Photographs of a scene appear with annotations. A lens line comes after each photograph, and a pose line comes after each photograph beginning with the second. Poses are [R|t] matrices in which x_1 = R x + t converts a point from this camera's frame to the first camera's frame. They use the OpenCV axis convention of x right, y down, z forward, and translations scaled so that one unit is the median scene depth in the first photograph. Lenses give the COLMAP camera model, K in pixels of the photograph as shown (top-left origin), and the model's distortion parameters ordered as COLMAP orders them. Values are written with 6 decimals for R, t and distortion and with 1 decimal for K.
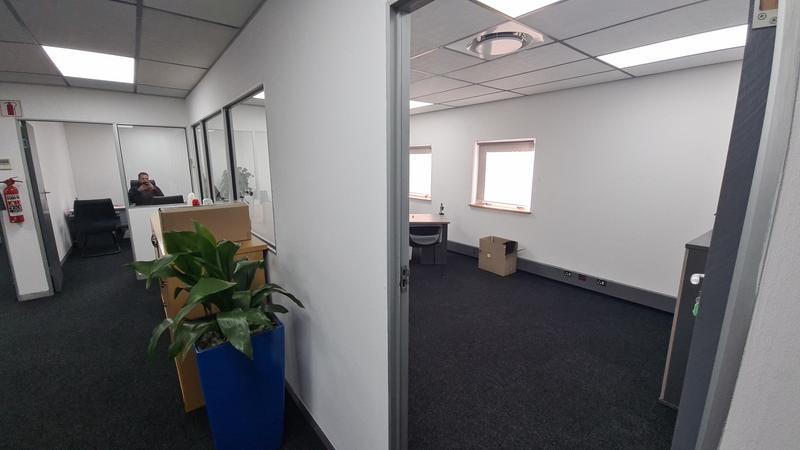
lens RADIAL K [[322.6, 0, 397.8], [0, 322.6, 224.6], [0, 0, 1]] dist [0.010348, -0.007779]
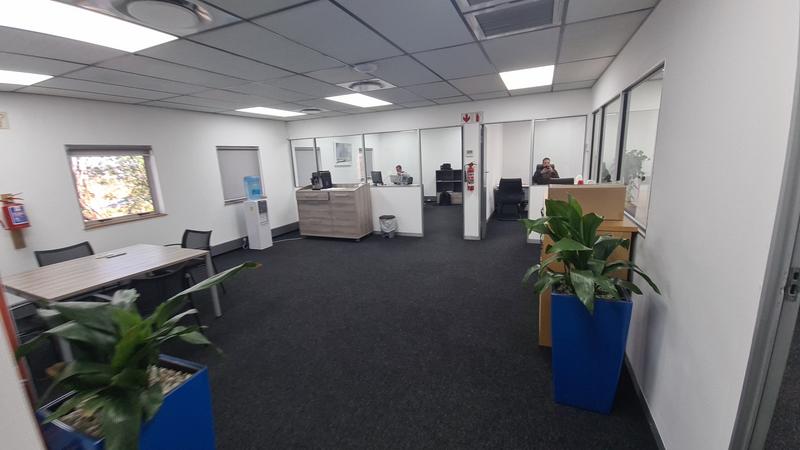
lens RADIAL K [[322.6, 0, 394.9], [0, 322.6, 224.0], [0, 0, 1]] dist [0.010348, -0.007779]
pose [[0.455605, 0.159286, -0.875815, 0.121700], [-0.121335, 0.985790, 0.116168, 0.026795], [0.881874, 0.053340, 0.468458, -0.119716]]
